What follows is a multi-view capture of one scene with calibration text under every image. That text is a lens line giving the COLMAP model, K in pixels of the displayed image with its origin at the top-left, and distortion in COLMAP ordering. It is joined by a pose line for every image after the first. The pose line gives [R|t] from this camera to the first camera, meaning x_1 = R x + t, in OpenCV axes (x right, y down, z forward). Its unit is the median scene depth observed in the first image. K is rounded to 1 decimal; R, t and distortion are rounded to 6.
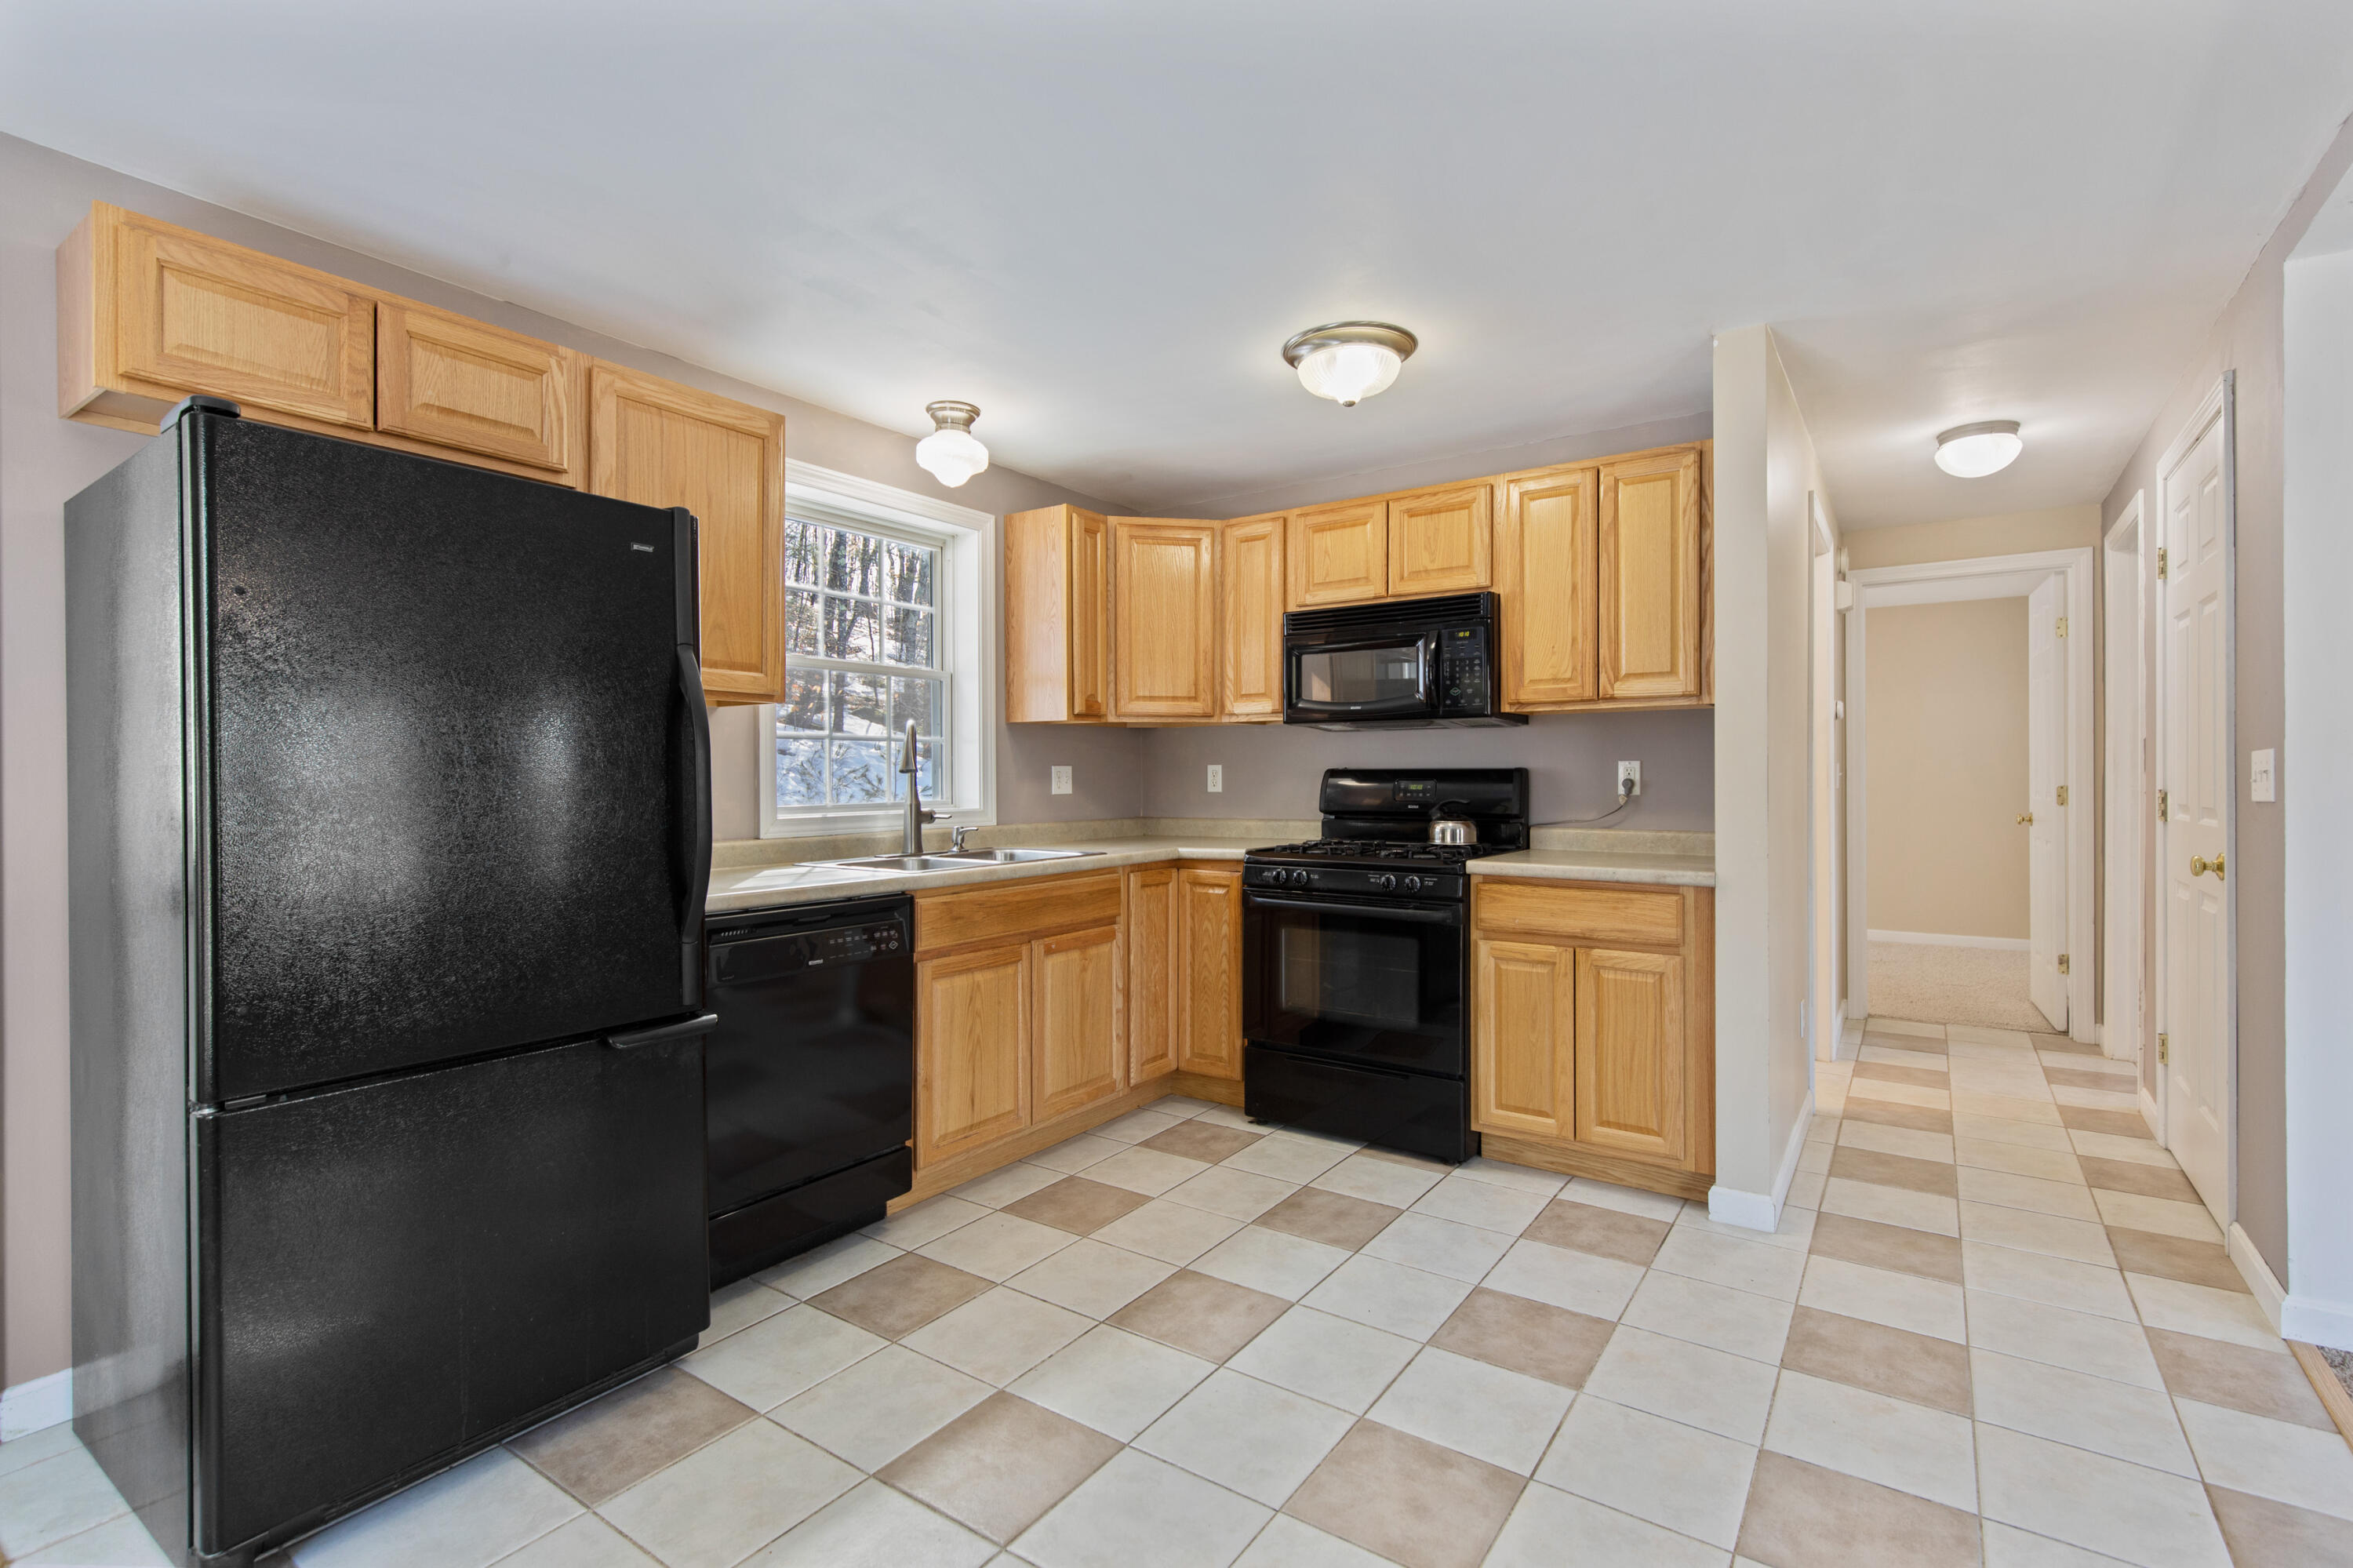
lens RADIAL K [[1065.3, 0, 1186.8], [0, 1065.3, 779.2], [0, 0, 1]] dist [0.019684, -0.001049]
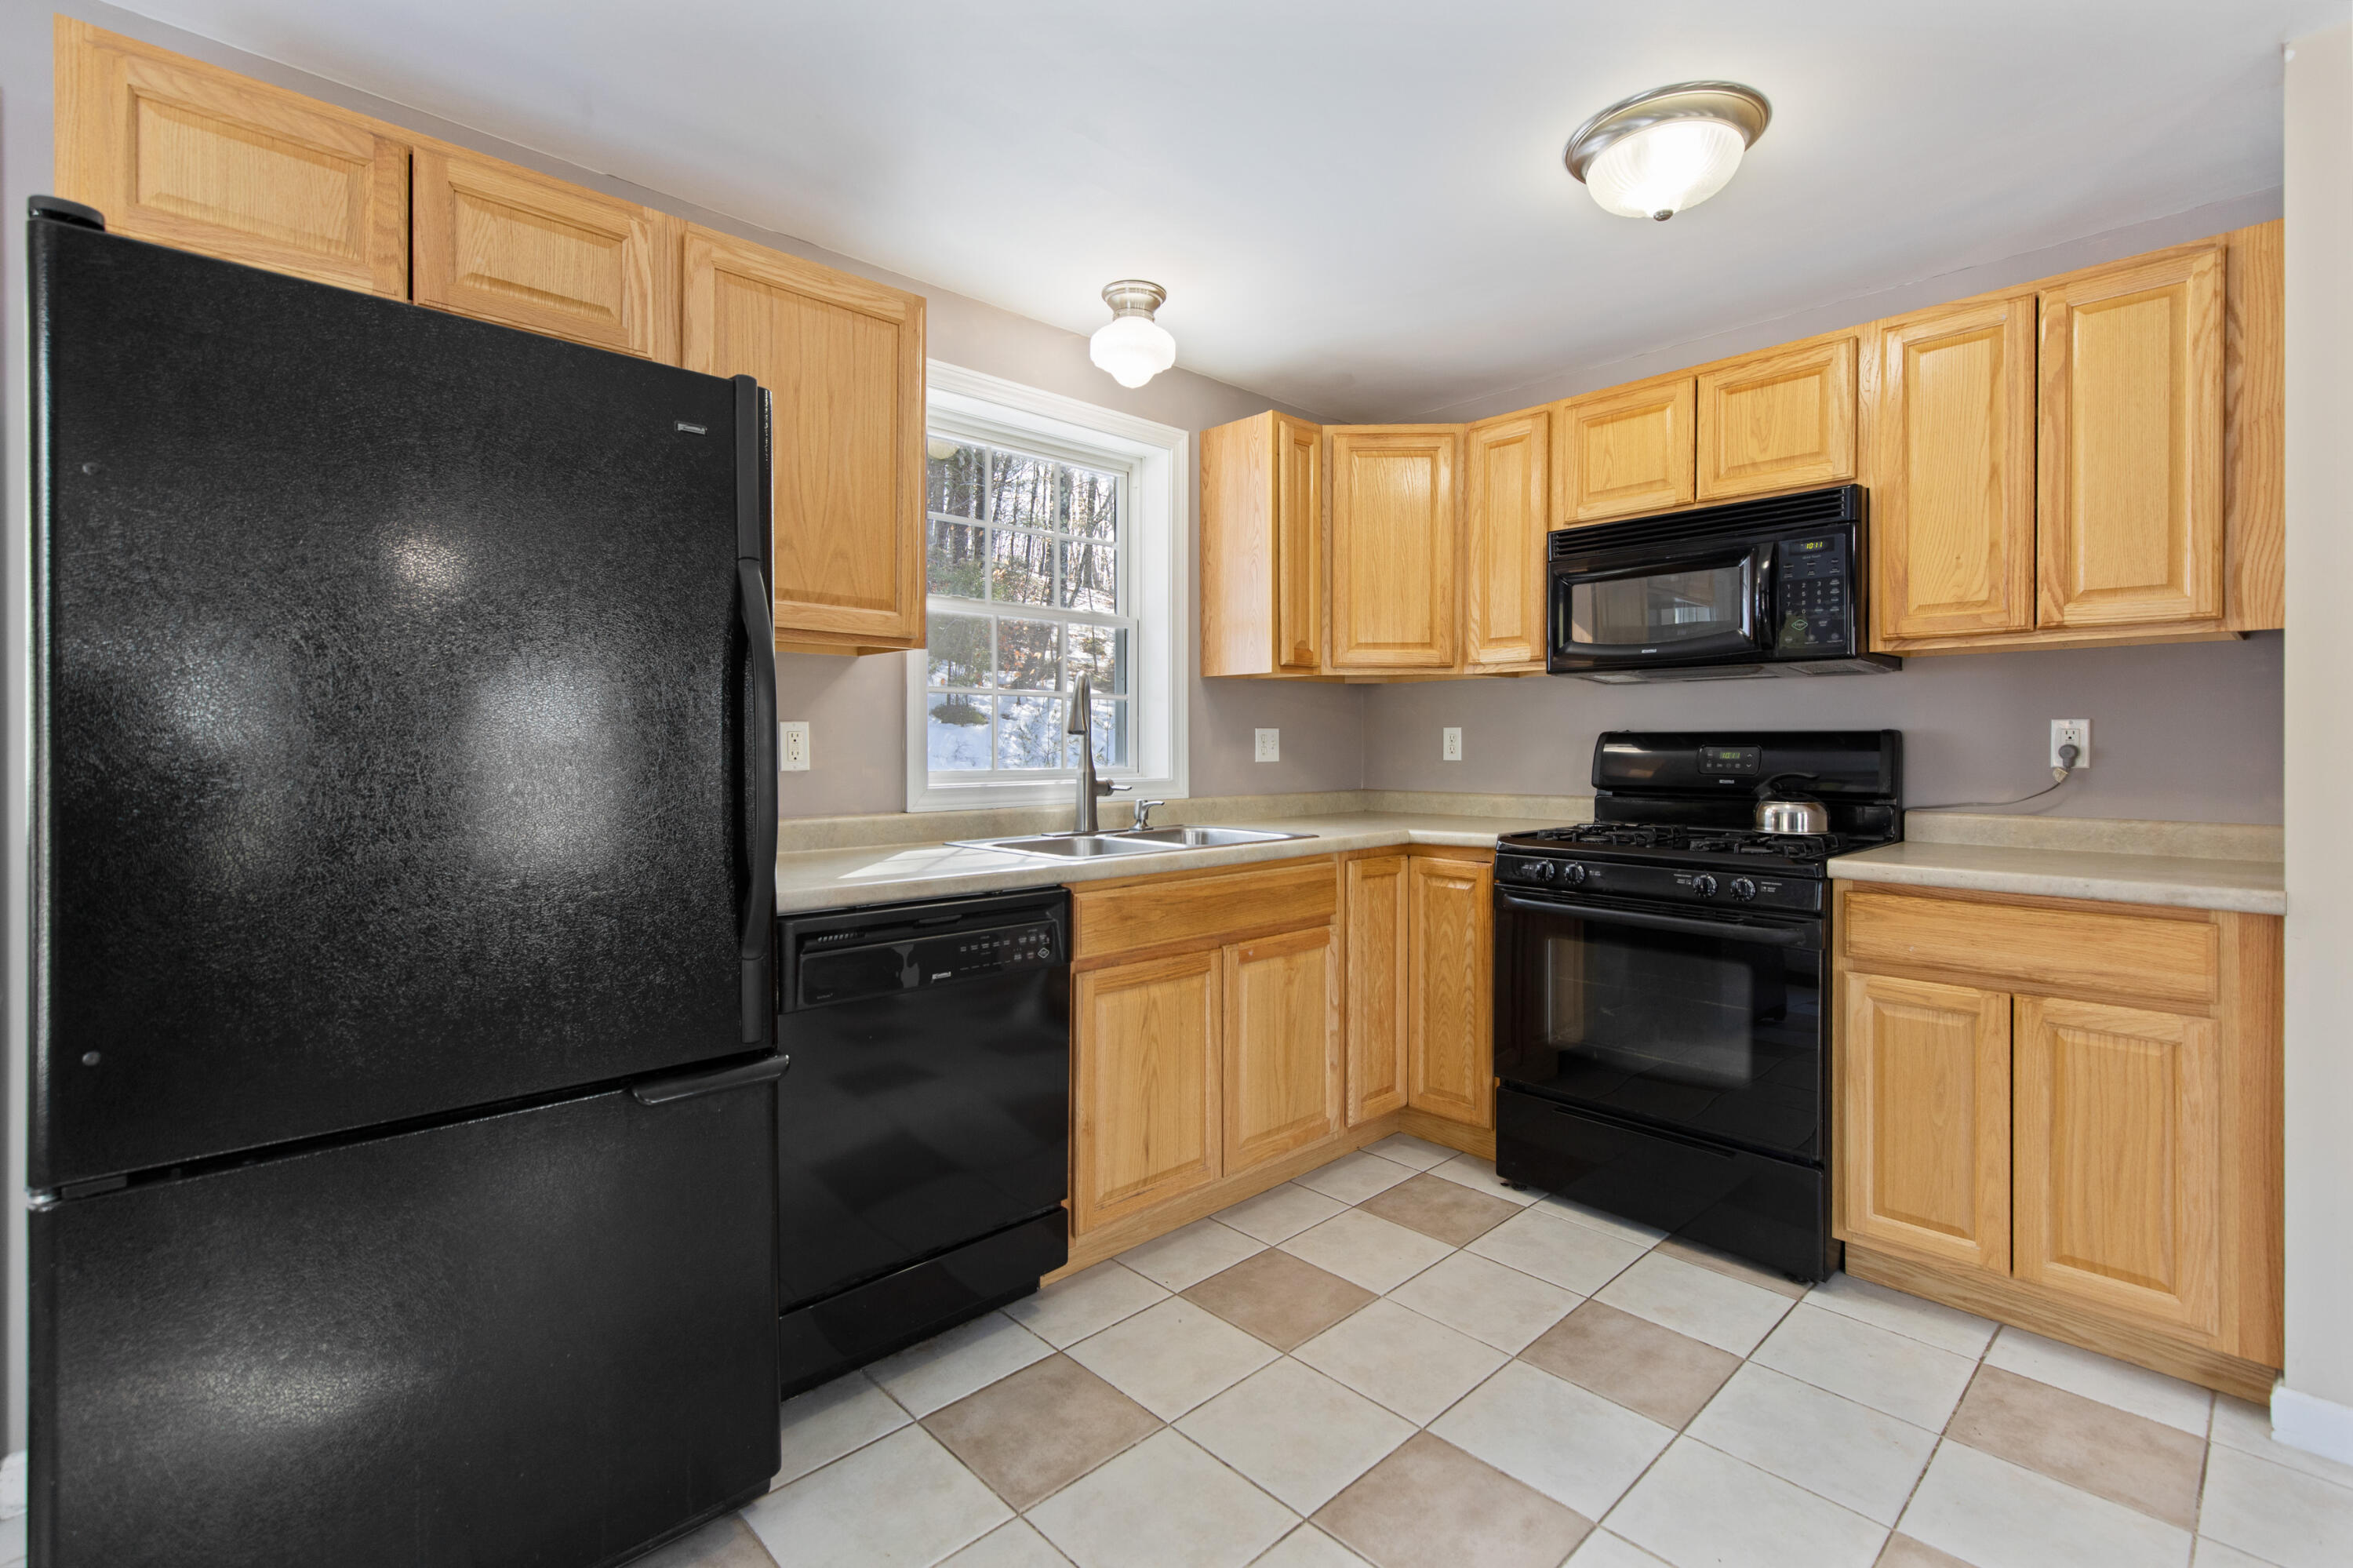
lens RADIAL K [[1065.3, 0, 1194.9], [0, 1065.3, 746.2], [0, 0, 1]] dist [0.019684, -0.001049]
pose [[0.980593, 0.003628, -0.196019, -0.011817], [-0.003722, 0.999993, -0.000115, 0.002938], [0.196017, 0.000842, 0.980600, 0.235138]]
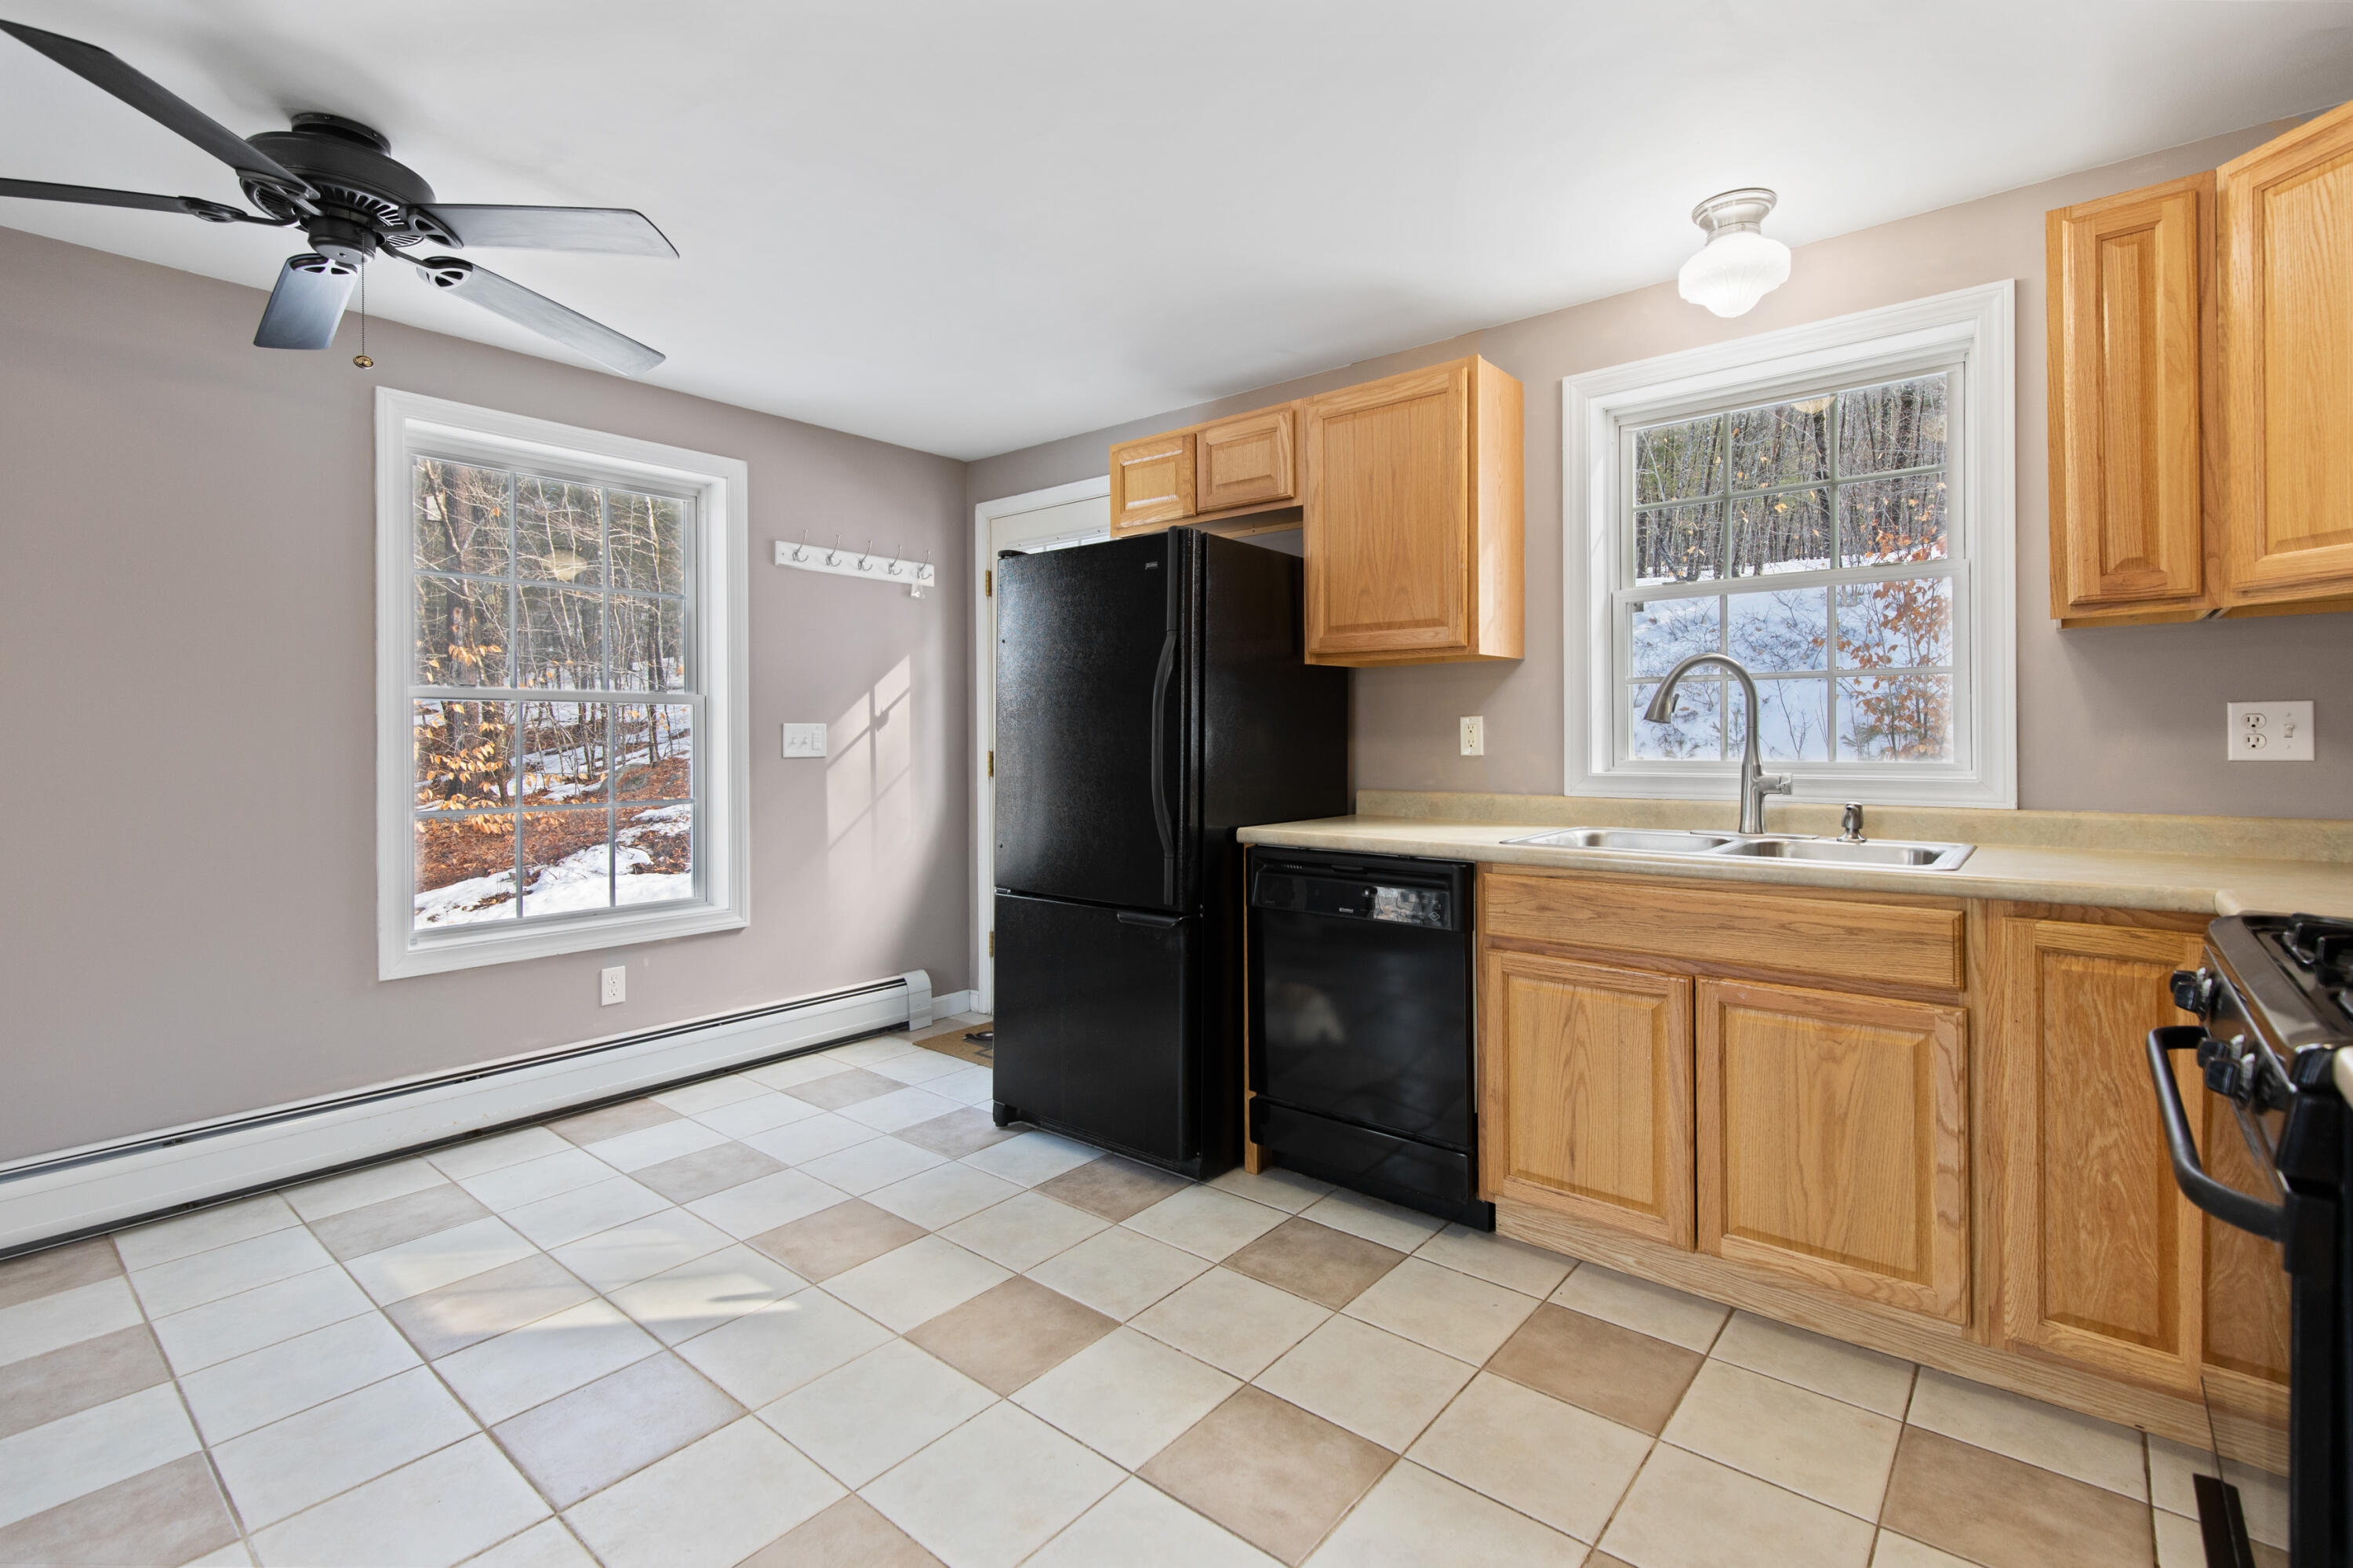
lens RADIAL K [[1065.3, 0, 1183.2], [0, 1065.3, 730.5], [0, 0, 1]] dist [0.019684, -0.001049]
pose [[-0.078805, -0.001733, -0.996889, 0.599406], [0.002489, 0.999995, -0.001935, 0.000062], [0.996887, -0.002634, -0.078801, 0.803176]]
